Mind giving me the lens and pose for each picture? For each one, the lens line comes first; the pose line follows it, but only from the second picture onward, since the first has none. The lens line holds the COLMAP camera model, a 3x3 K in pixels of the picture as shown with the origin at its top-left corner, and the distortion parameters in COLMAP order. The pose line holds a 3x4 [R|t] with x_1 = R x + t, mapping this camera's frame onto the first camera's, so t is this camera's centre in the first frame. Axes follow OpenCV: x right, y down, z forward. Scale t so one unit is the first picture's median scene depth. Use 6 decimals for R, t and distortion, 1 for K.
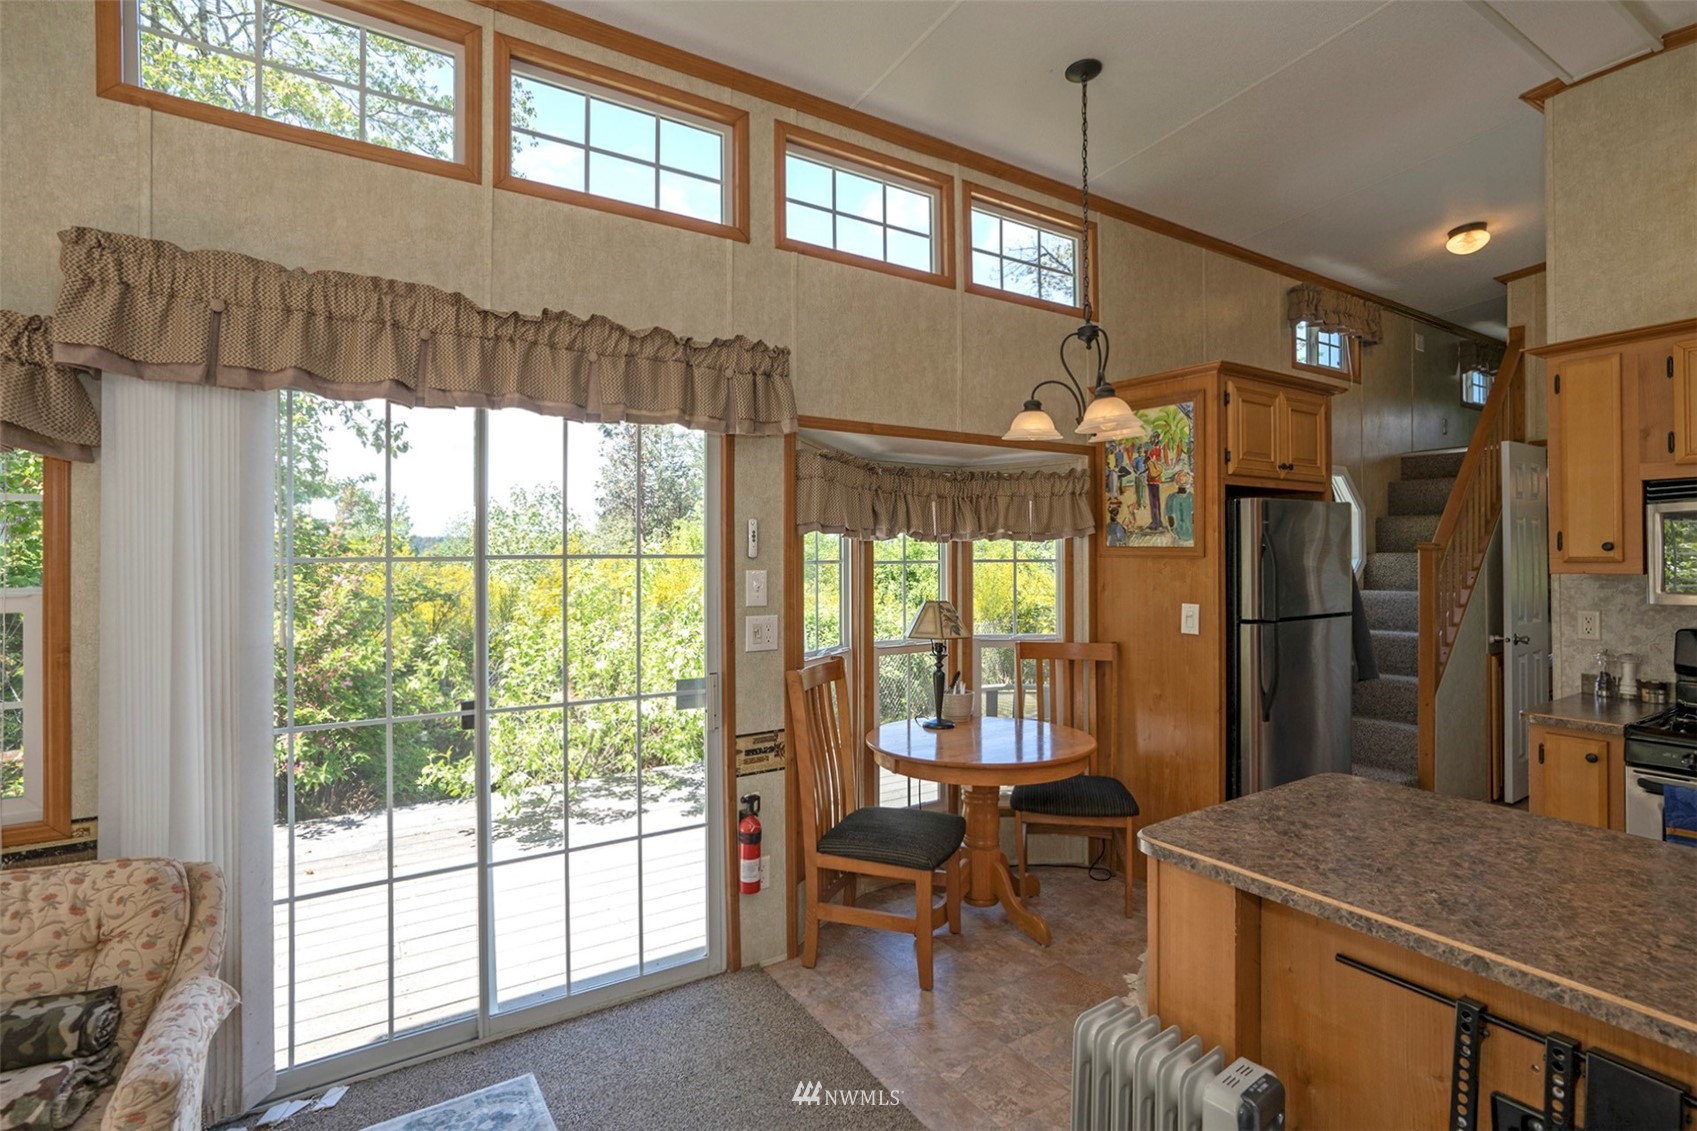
lens RADIAL K [[794.7, 0, 852.0], [0, 794.7, 560.0], [0, 0, 1]] dist [-0.040446, 0.023251]
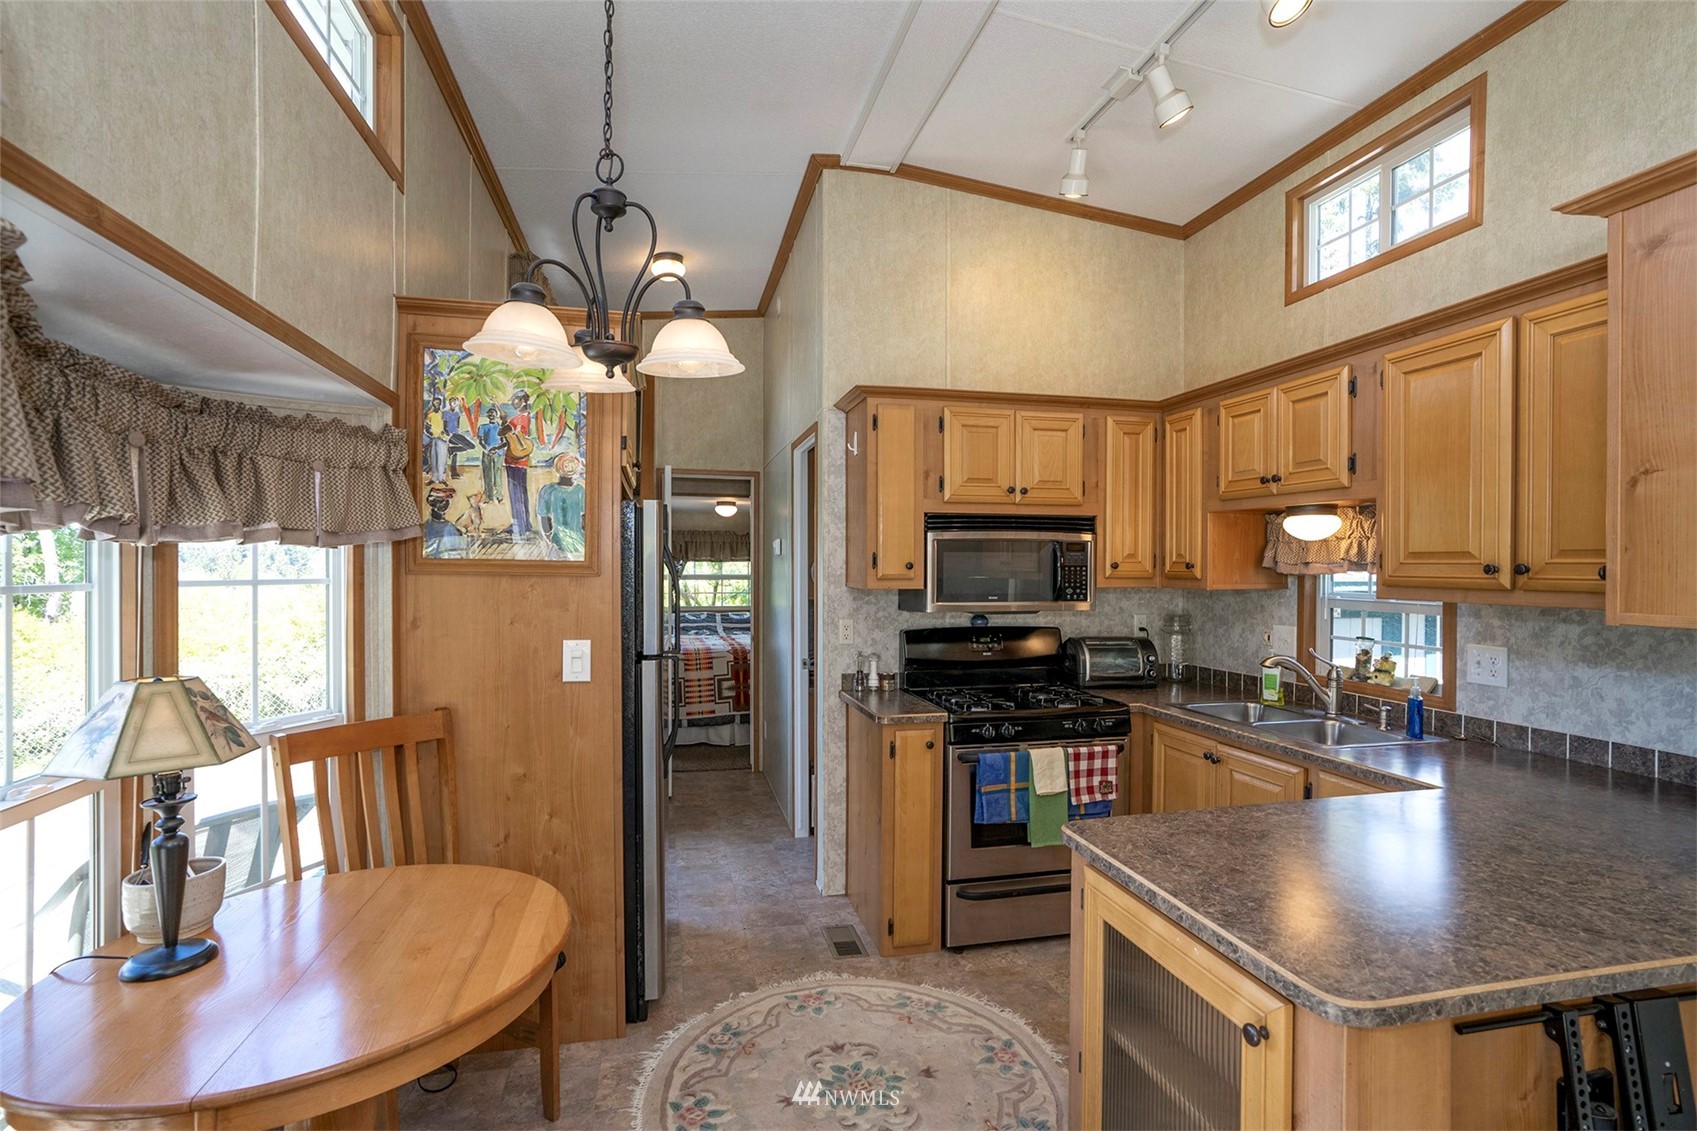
lens RADIAL K [[818.8, 0, 837.5], [0, 818.8, 569.9], [0, 0, 1]] dist [-0.011100, 0.001450]
pose [[0.340321, 0.000300, 0.940309, -0.191093], [0.000174, 1.000000, -0.000382, -0.008137], [-0.940309, 0.000294, 0.340321, 0.516878]]
